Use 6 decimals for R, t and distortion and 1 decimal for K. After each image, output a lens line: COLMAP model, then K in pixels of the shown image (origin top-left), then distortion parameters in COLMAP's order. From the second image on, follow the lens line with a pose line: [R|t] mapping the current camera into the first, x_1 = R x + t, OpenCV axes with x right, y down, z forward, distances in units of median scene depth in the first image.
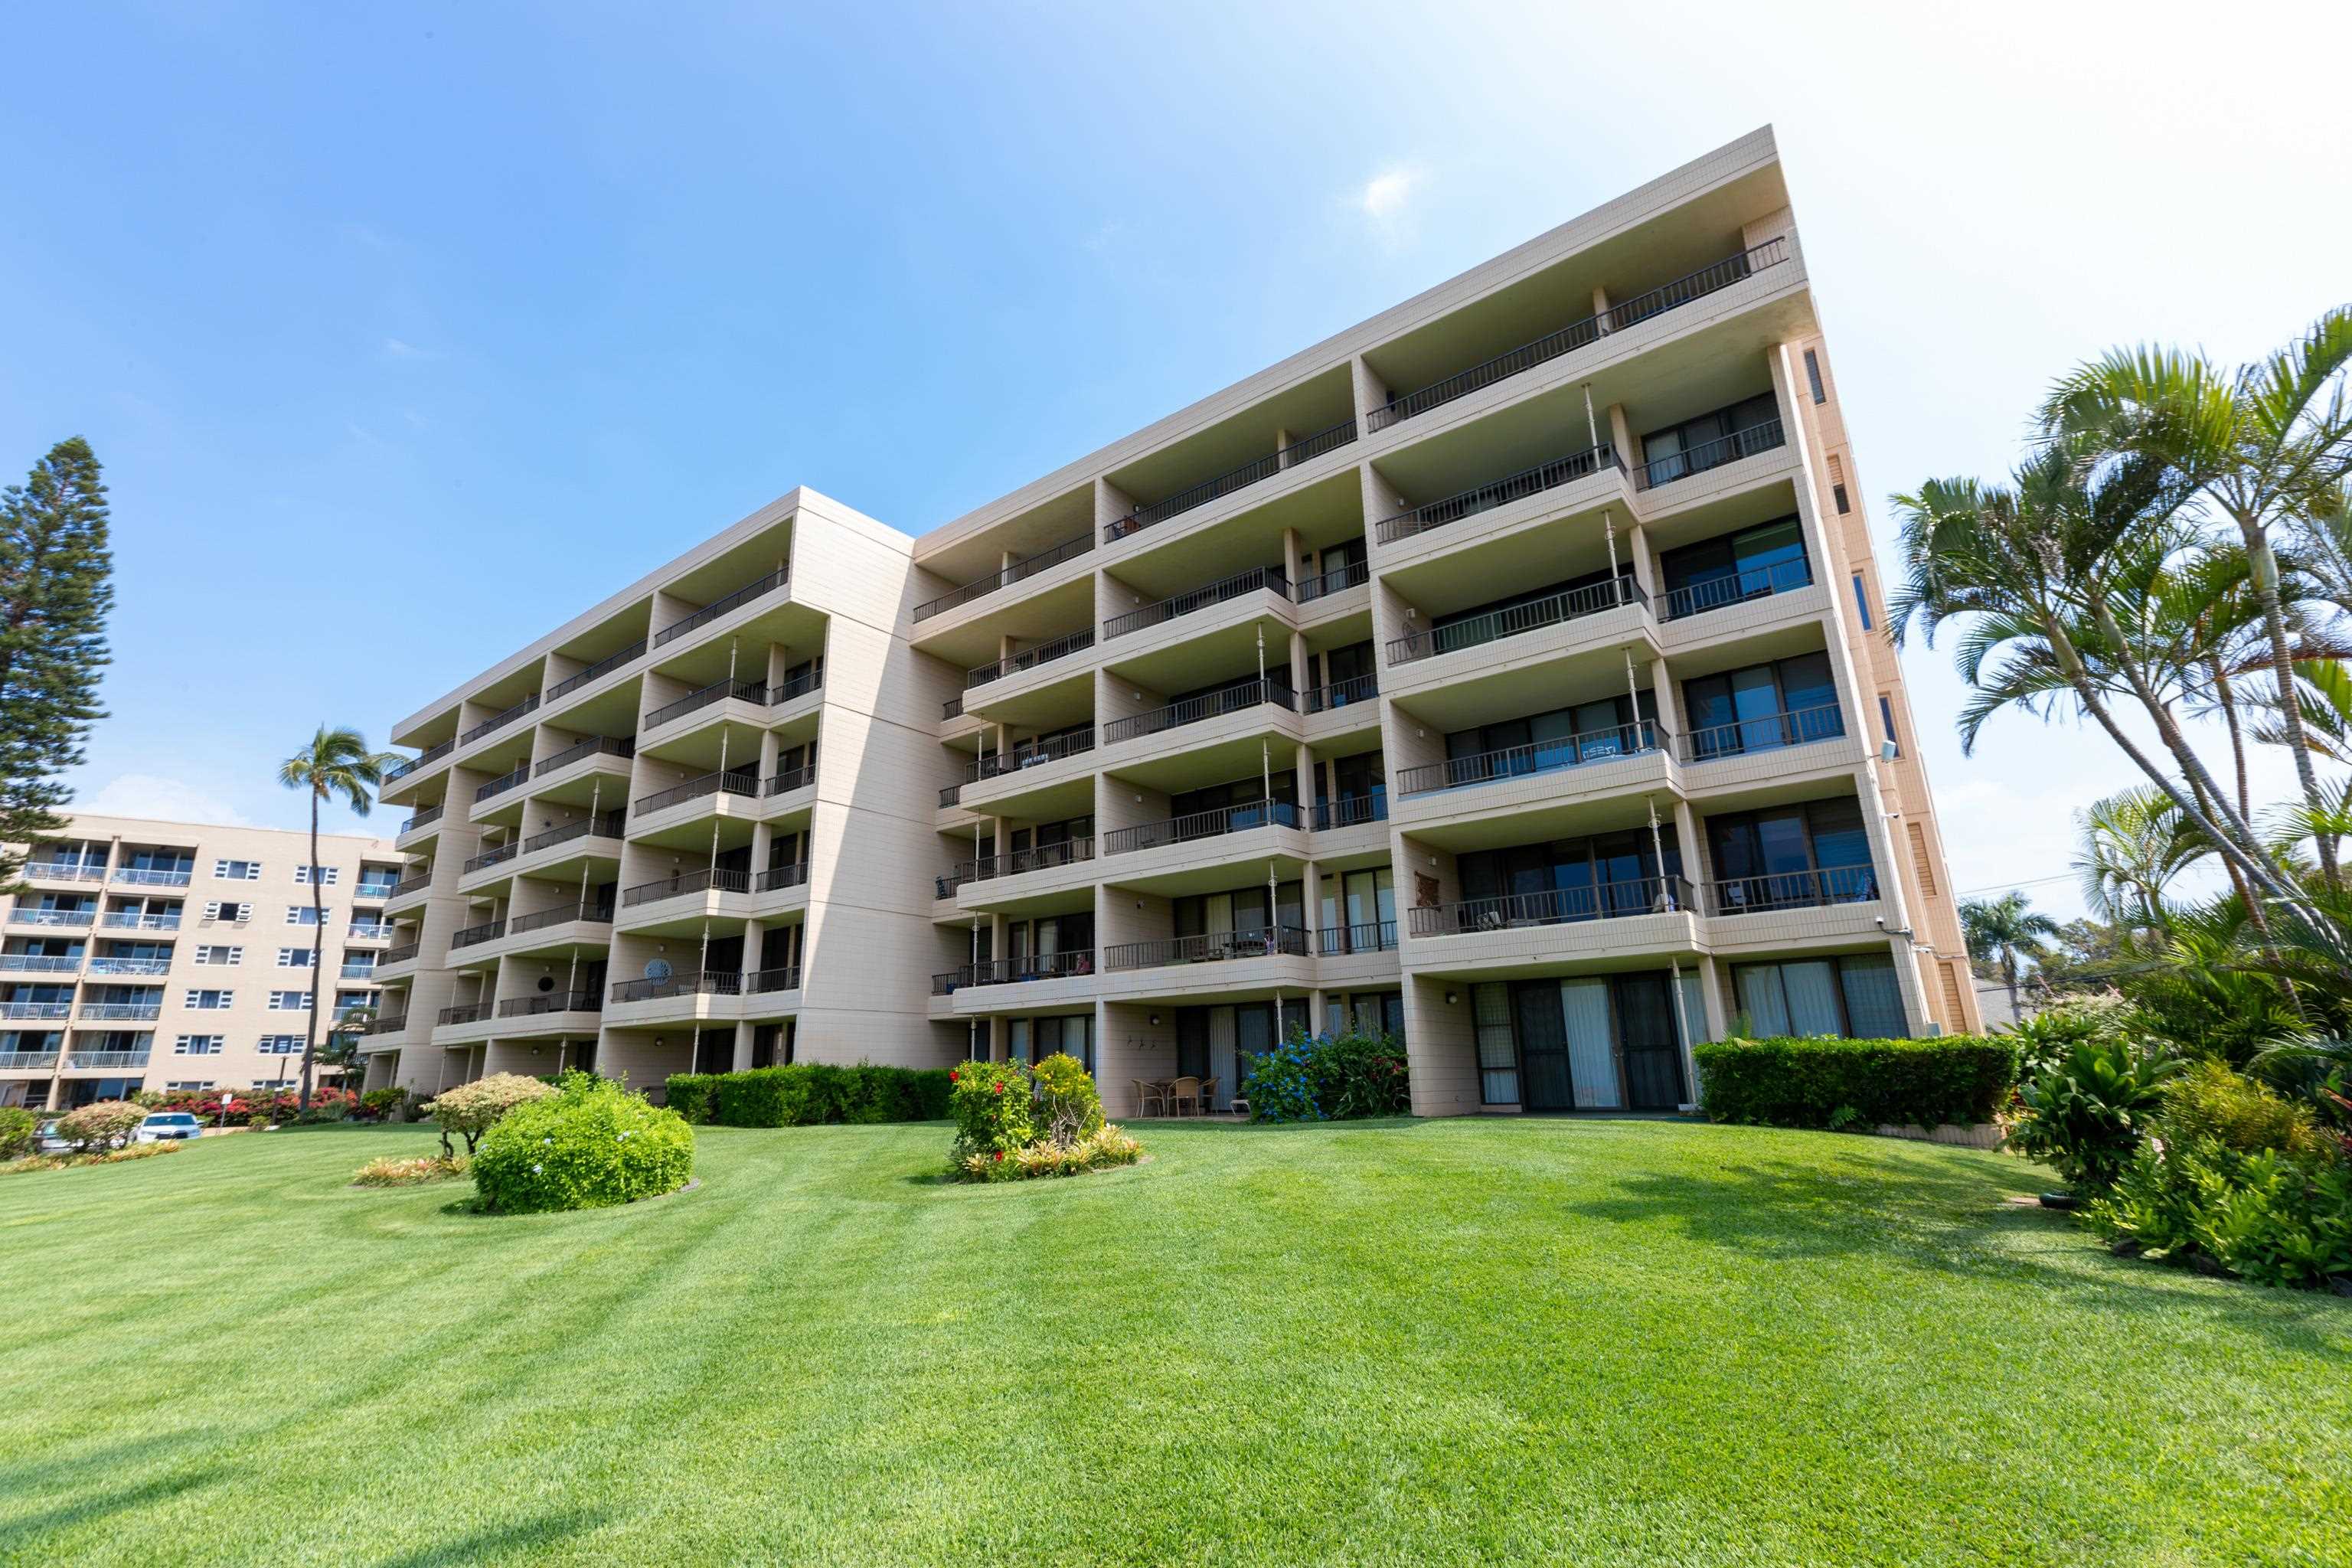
lens RADIAL K [[1053.0, 0, 1181.0], [0, 1053.0, 786.6], [0, 0, 1]] dist [0.000533, 0.000425]
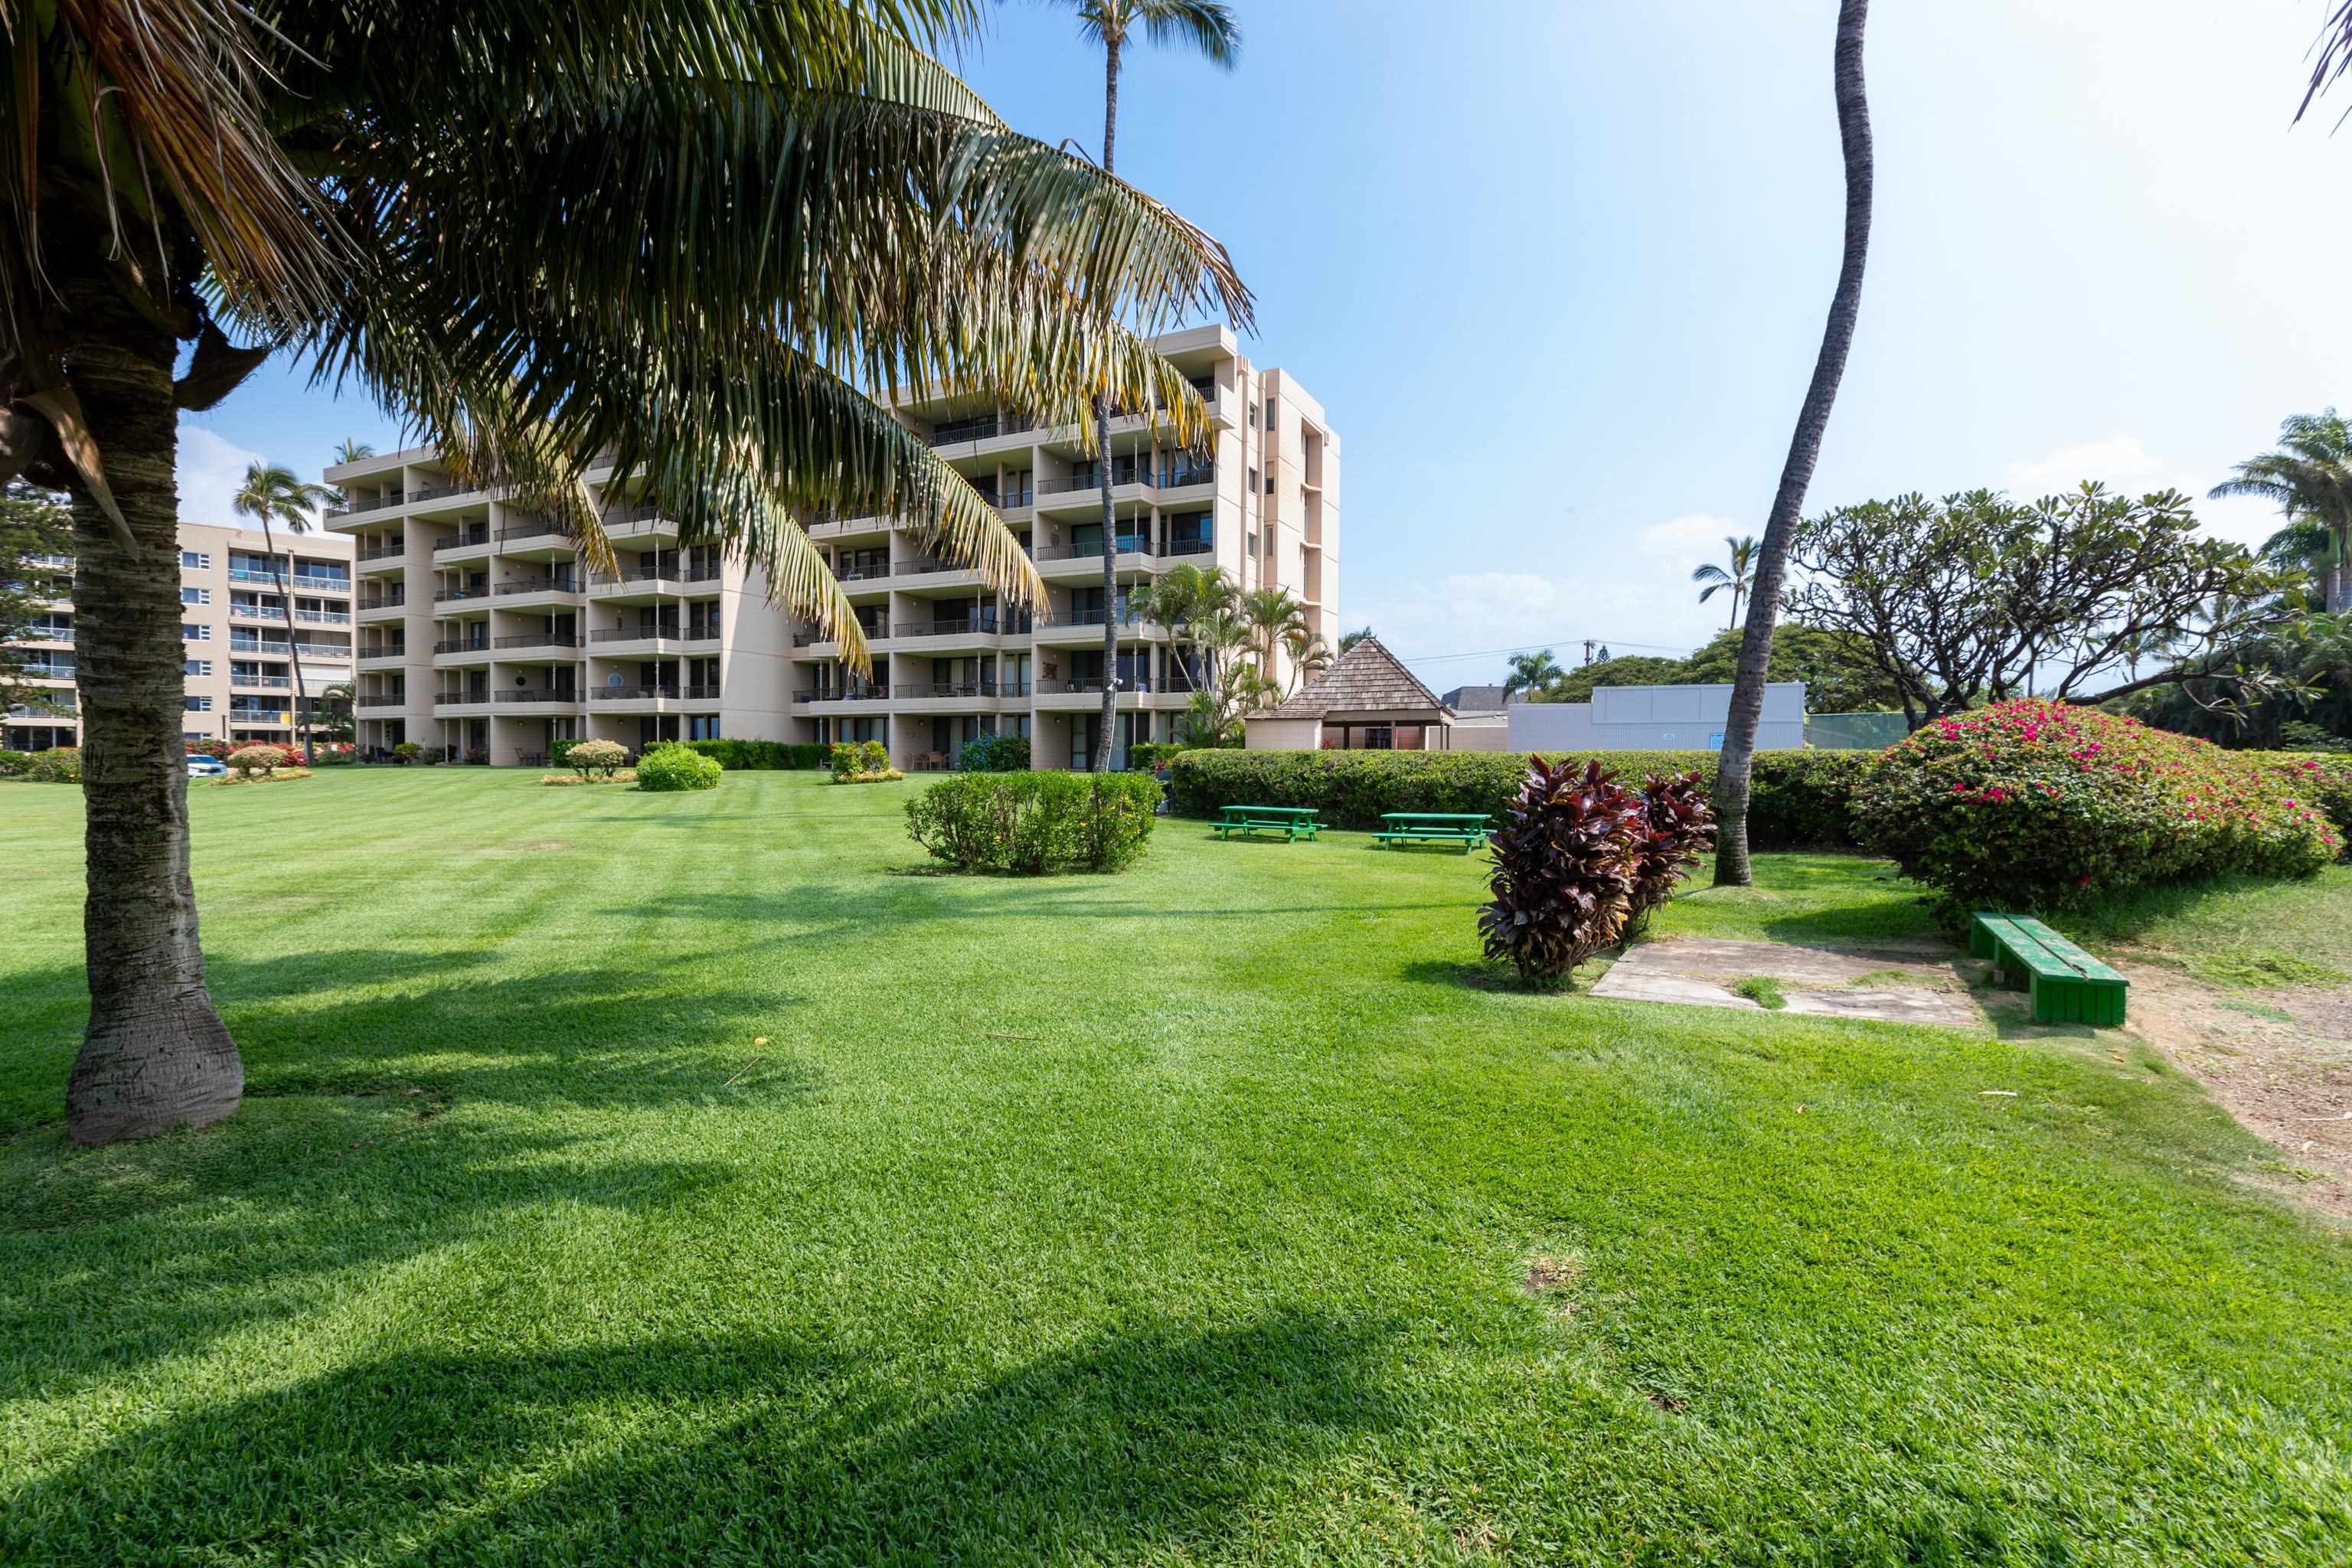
lens RADIAL K [[1053.0, 0, 1175.1], [0, 1053.0, 771.9], [0, 0, 1]] dist [0.000533, 0.000425]
pose [[0.983168, 0.028791, 0.180422, 0.086332], [-0.077618, 0.959782, 0.269805, -0.246368], [-0.165398, -0.279267, 0.945861, -0.915727]]
